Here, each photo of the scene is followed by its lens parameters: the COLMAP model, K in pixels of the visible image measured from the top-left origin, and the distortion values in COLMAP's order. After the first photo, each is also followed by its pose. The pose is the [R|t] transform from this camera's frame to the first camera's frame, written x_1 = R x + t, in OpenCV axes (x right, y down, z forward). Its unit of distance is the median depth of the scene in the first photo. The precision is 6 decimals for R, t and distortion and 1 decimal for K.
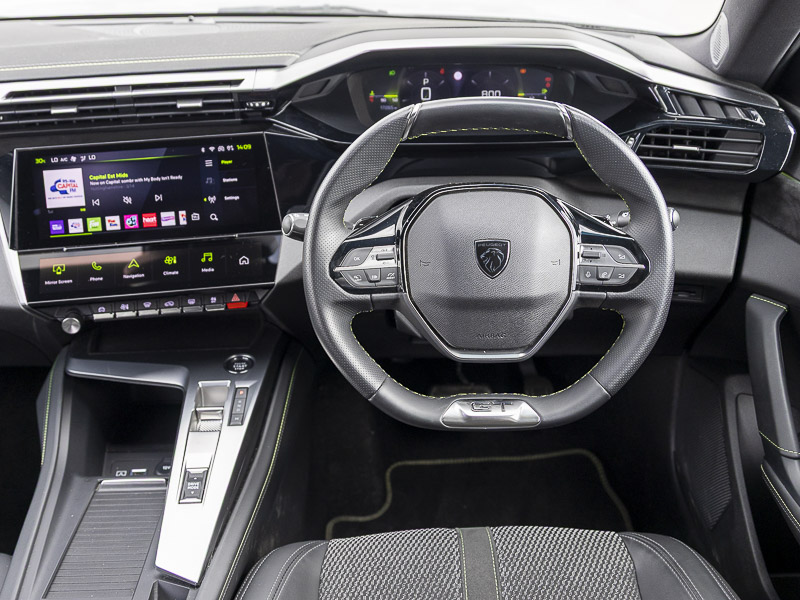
lens RADIAL K [[838.8, 0, 400.0], [0, 838.8, 300.0], [0, 0, 1]] dist [0.017504, 0.011205]
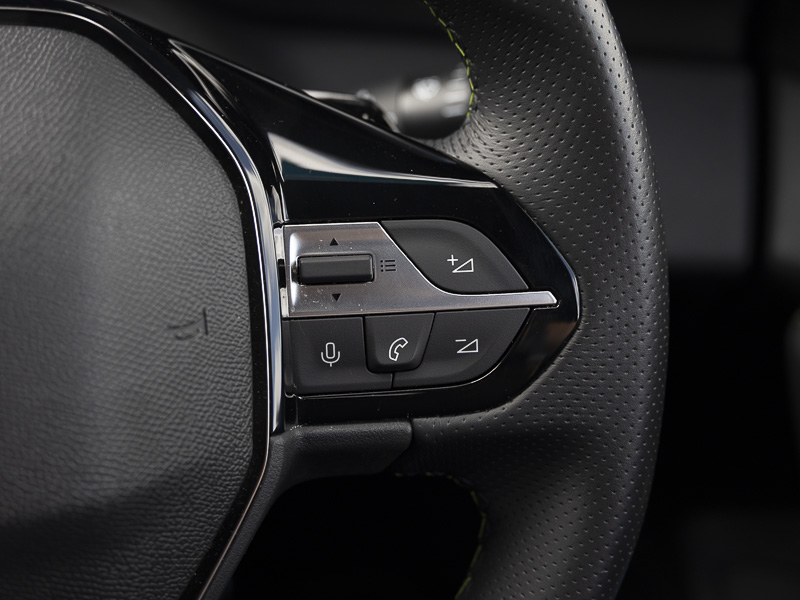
lens RADIAL K [[1384.8, 0, 400.0], [0, 1384.8, 300.0], [0, 0, 1]] dist [0.000380, -0.004595]
pose [[0.942377, -0.099289, 0.319479, 0.103337], [0.088803, 0.994927, 0.047264, -0.051774], [-0.322551, -0.016170, 0.946414, 0.537191]]
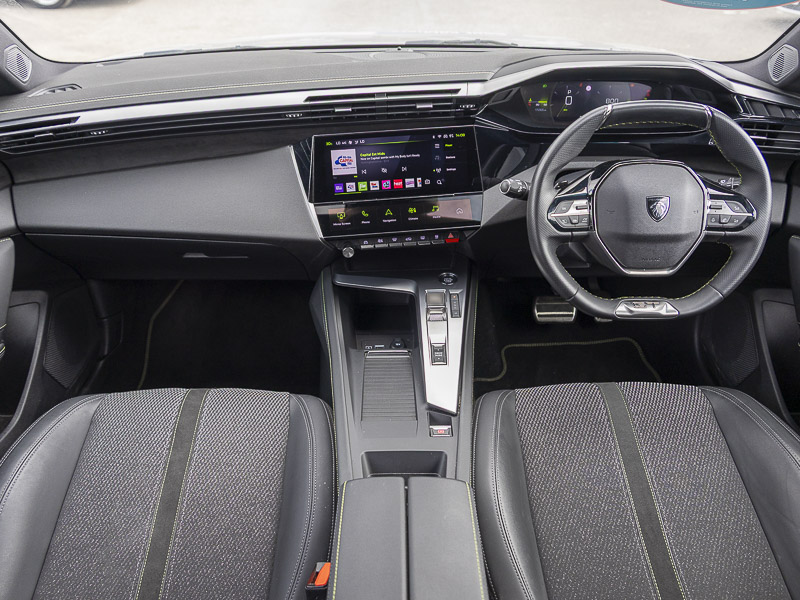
lens RADIAL K [[547.4, 0, 400.0], [0, 547.4, 300.0], [0, 0, 1]] dist [0.006628, 0.004330]
pose [[0.999964, 0.008234, -0.002214, -0.292133], [-0.007984, 0.995362, 0.095869, 0.020011], [0.002994, -0.095848, 0.995391, -0.012377]]
